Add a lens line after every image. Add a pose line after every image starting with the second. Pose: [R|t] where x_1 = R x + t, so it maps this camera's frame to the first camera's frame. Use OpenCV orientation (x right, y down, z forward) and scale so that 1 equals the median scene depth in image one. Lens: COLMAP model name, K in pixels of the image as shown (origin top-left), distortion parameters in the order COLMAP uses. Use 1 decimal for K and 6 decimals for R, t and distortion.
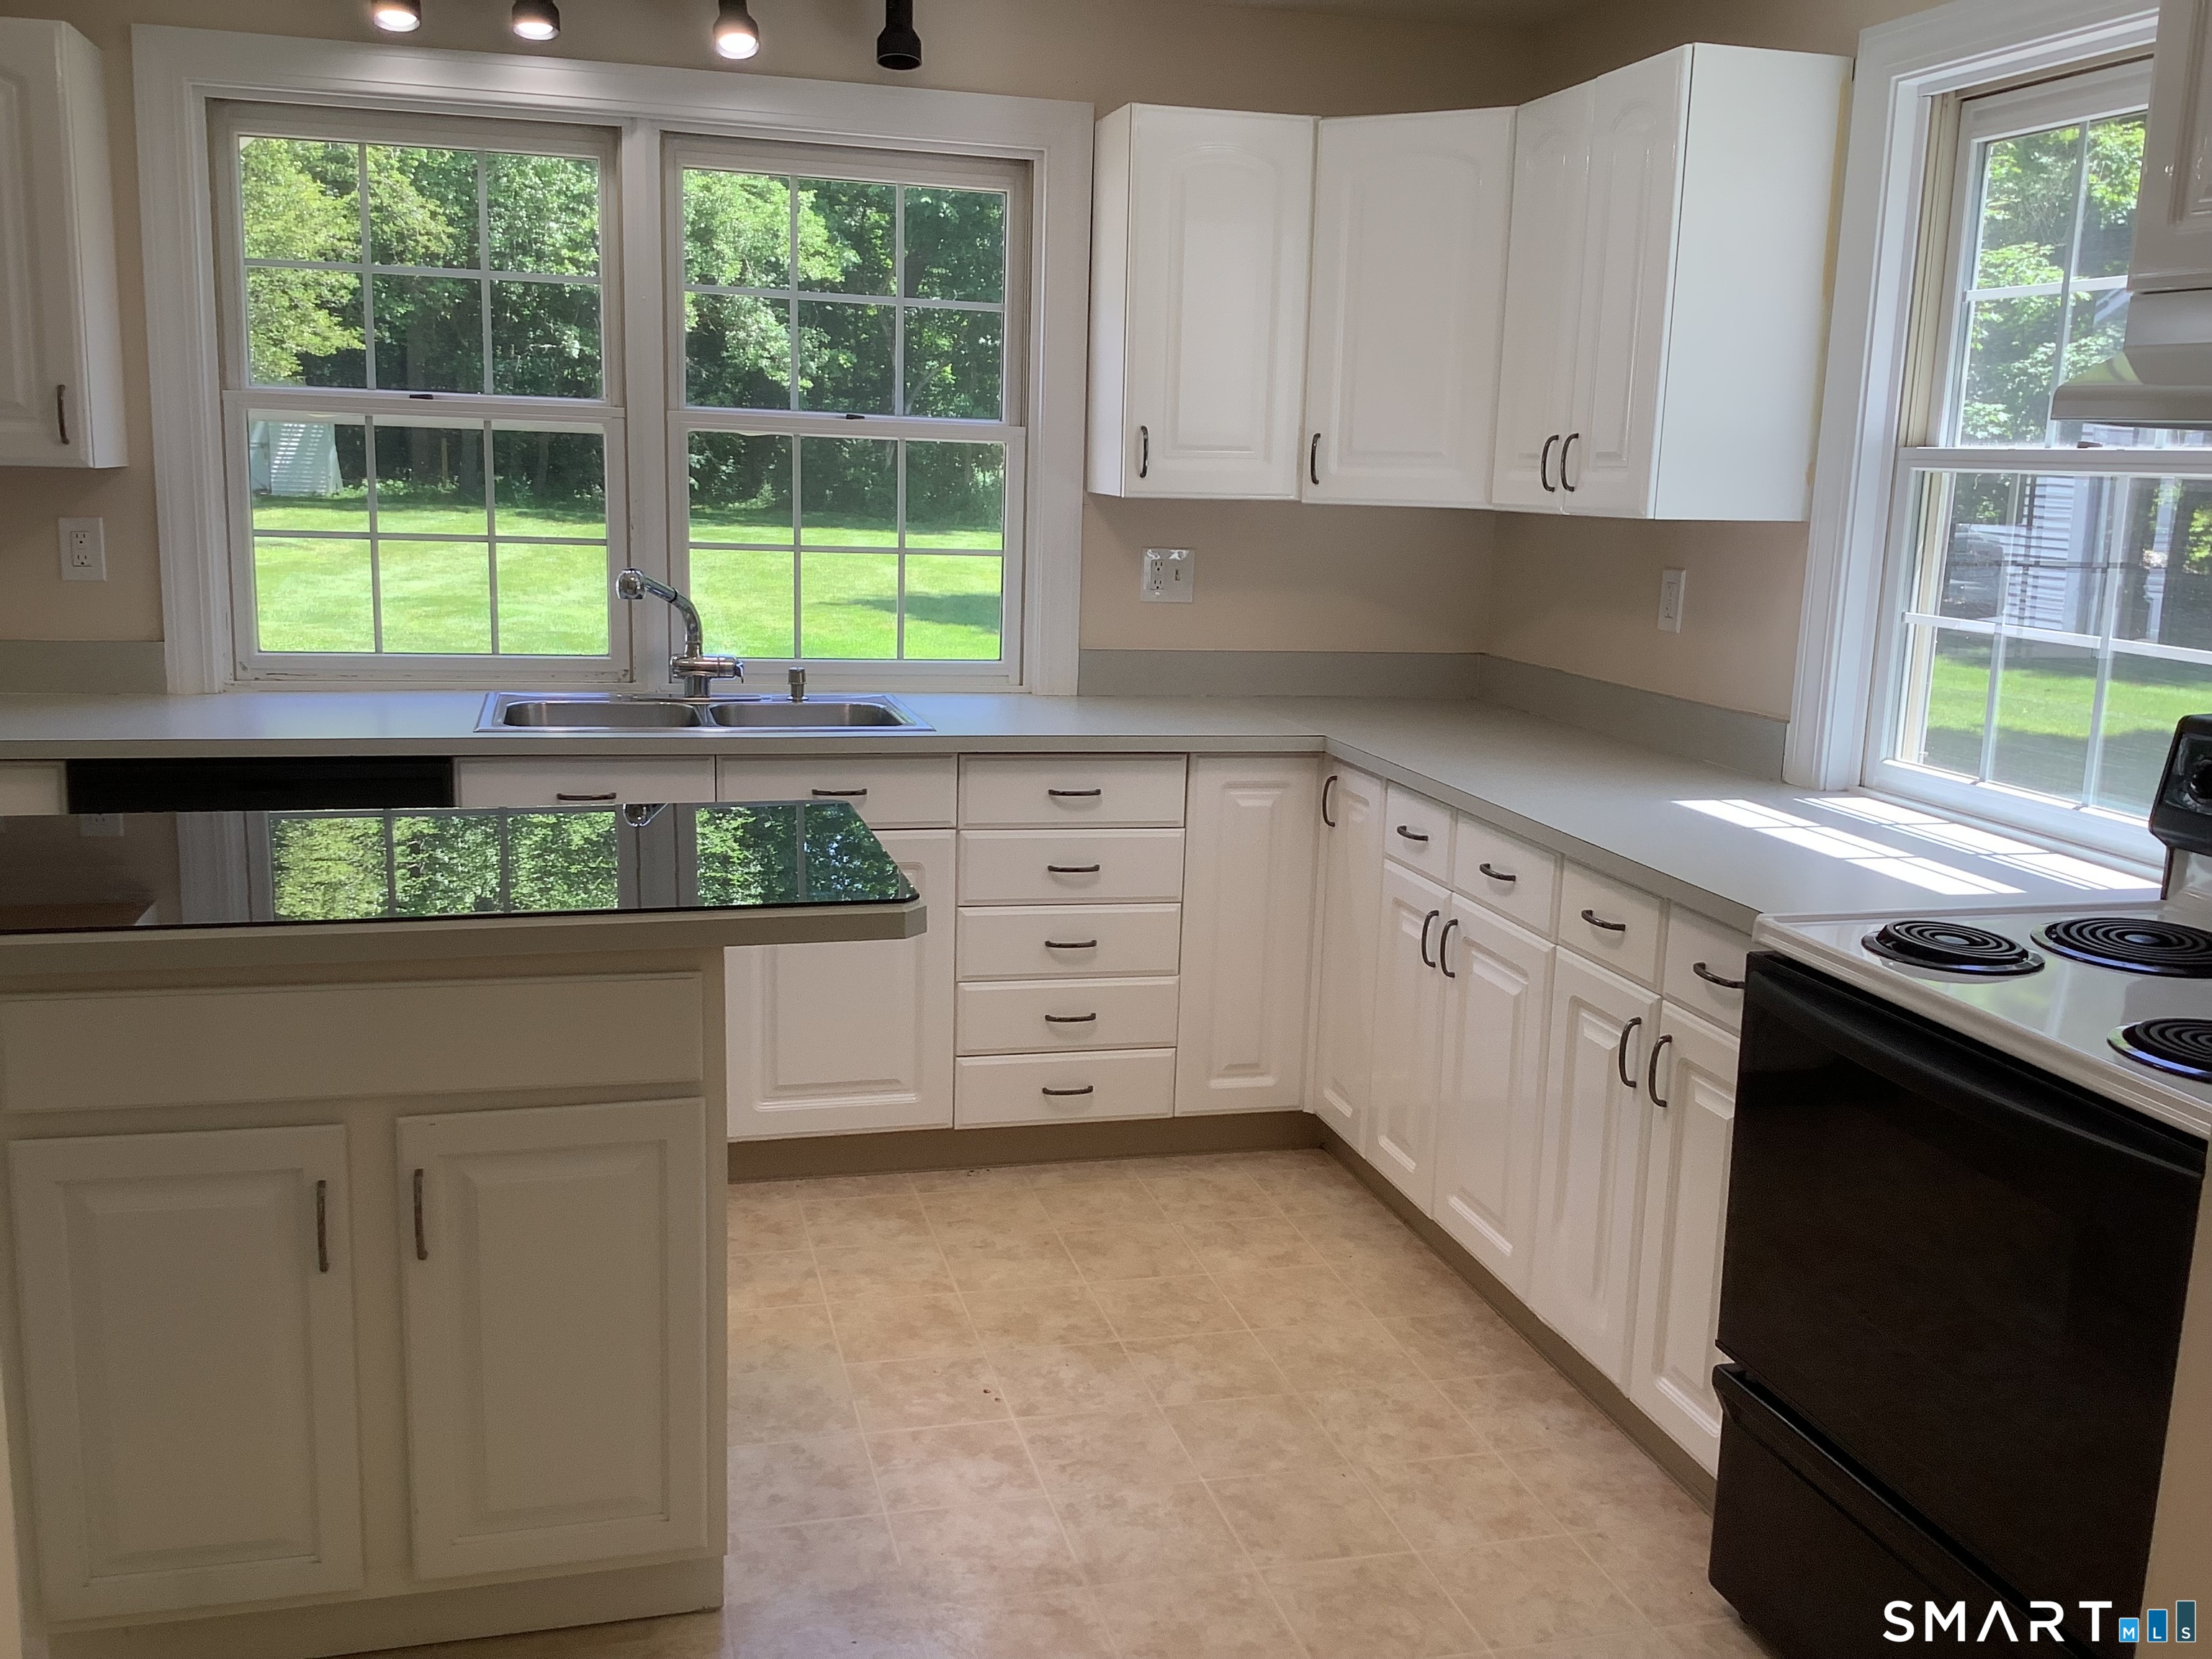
lens RADIAL K [[1958.3, 0, 1100.8], [0, 1958.3, 826.9], [0, 0, 1]] dist [0.061324, -0.119049]
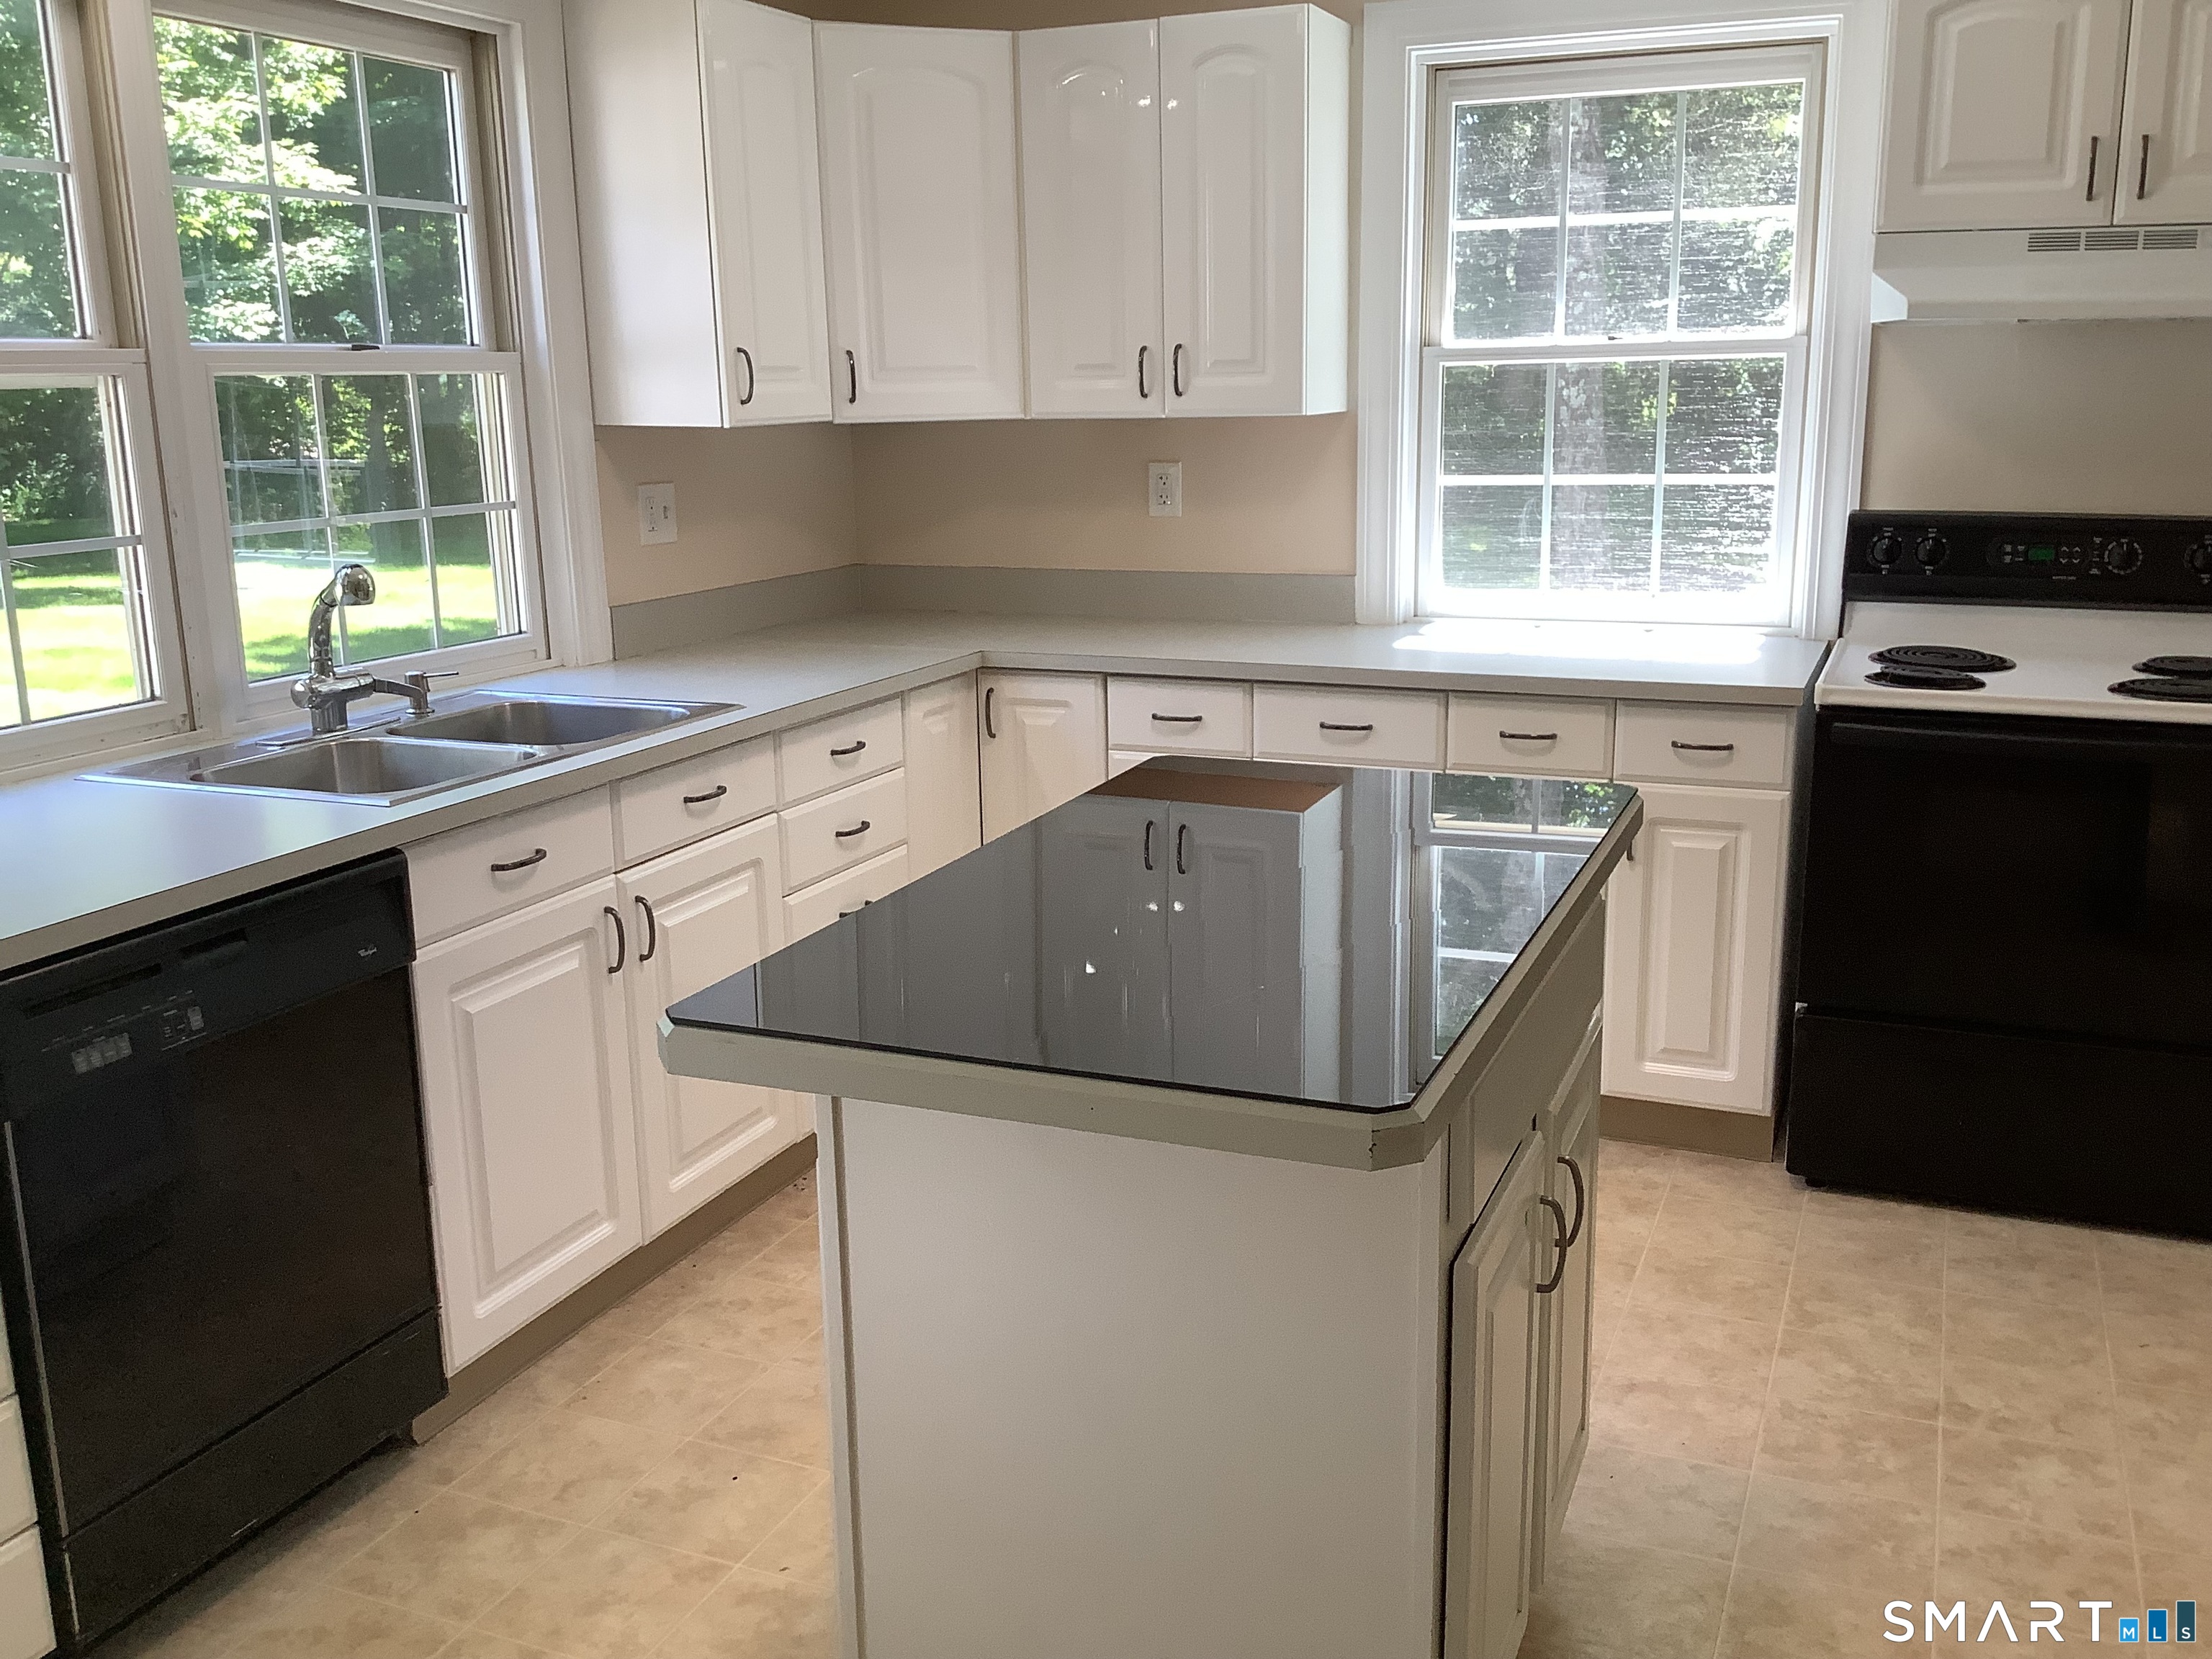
lens RADIAL K [[1958.3, 0, 1104.4], [0, 1958.3, 833.8], [0, 0, 1]] dist [0.061324, -0.119049]
pose [[0.611347, -0.220171, 0.760118, -0.644541], [0.181258, 0.973941, 0.136324, -0.081328], [-0.770325, 0.054436, 0.635324, 0.312580]]
